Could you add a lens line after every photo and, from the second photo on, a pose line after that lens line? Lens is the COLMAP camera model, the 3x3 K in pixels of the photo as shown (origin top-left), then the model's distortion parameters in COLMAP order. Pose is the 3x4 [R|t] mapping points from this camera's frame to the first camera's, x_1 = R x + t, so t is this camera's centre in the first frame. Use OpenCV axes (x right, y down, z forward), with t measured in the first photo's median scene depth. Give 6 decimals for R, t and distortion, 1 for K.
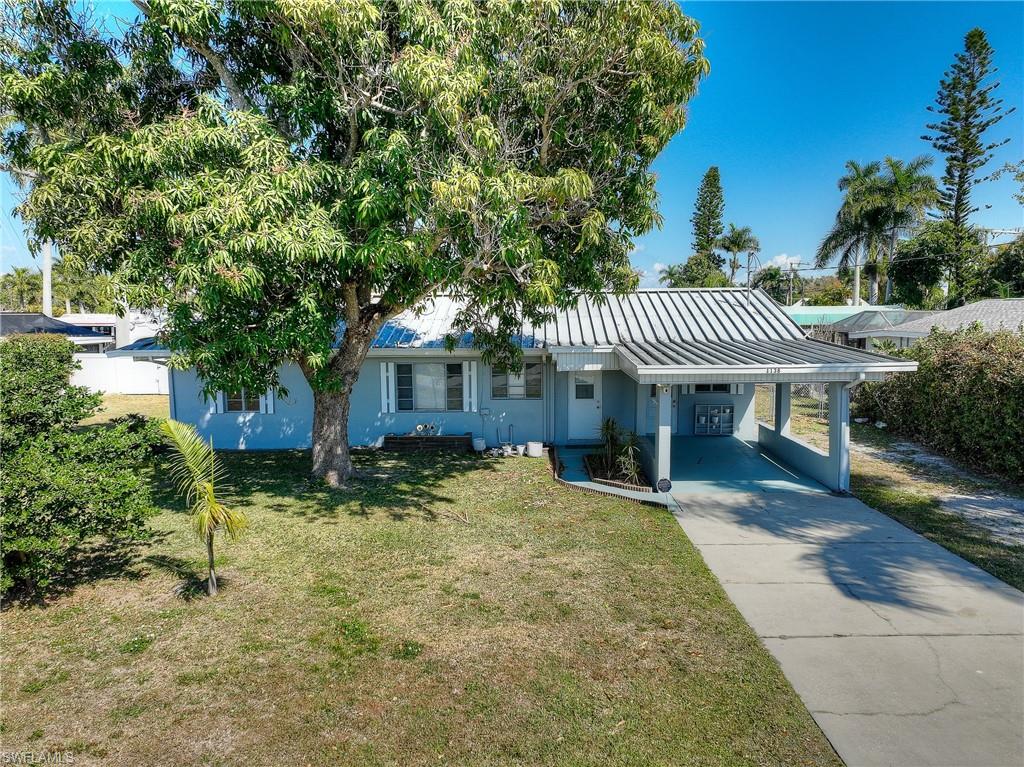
lens RADIAL K [[735.2, 0, 512.0], [0, 735.2, 383.5], [0, 0, 1]] dist [0.027782, 0.001266]
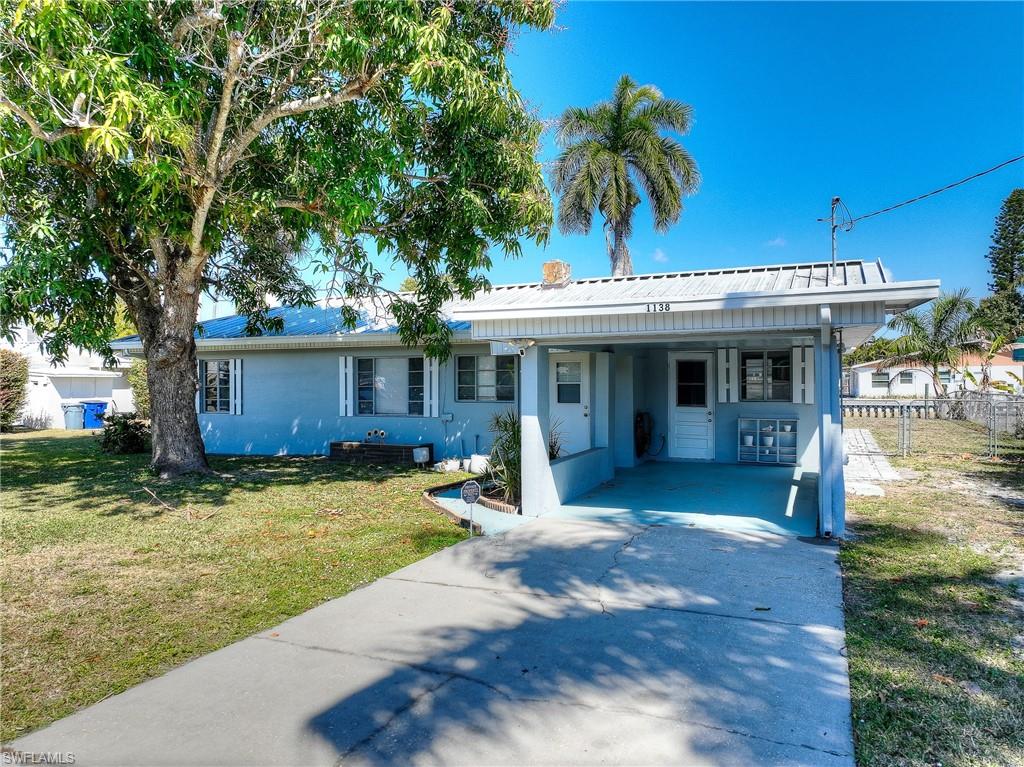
lens RADIAL K [[711.0, 0, 511.4], [0, 711.0, 414.6], [0, 0, 1]] dist [0.002731, 0.002005]
pose [[0.925072, 0.021332, -0.379192, 0.319415], [-0.037996, 0.998611, -0.036515, 0.060374], [0.377886, 0.048187, 0.924597, 0.315075]]
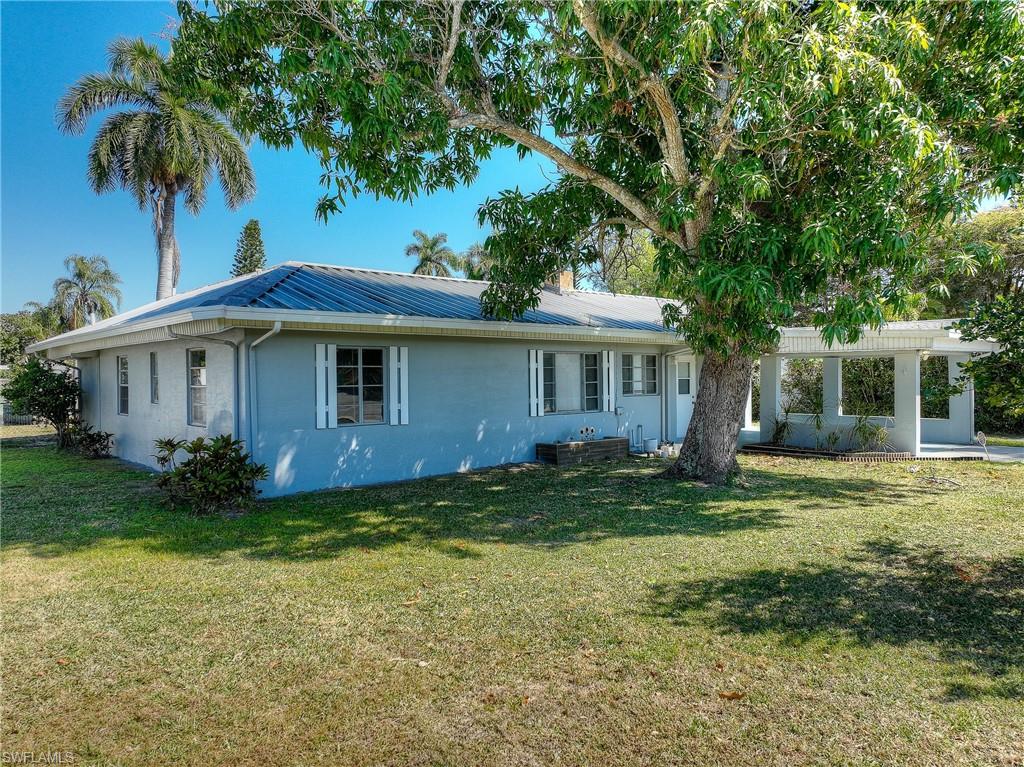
lens RADIAL K [[735.2, 0, 512.0], [0, 735.2, 383.5], [0, 0, 1]] dist [0.027782, 0.001266]
pose [[0.746827, -0.002927, 0.665012, -0.698059], [0.066052, 0.995372, -0.069797, 0.057650], [-0.661730, 0.096052, 0.743564, 0.447077]]
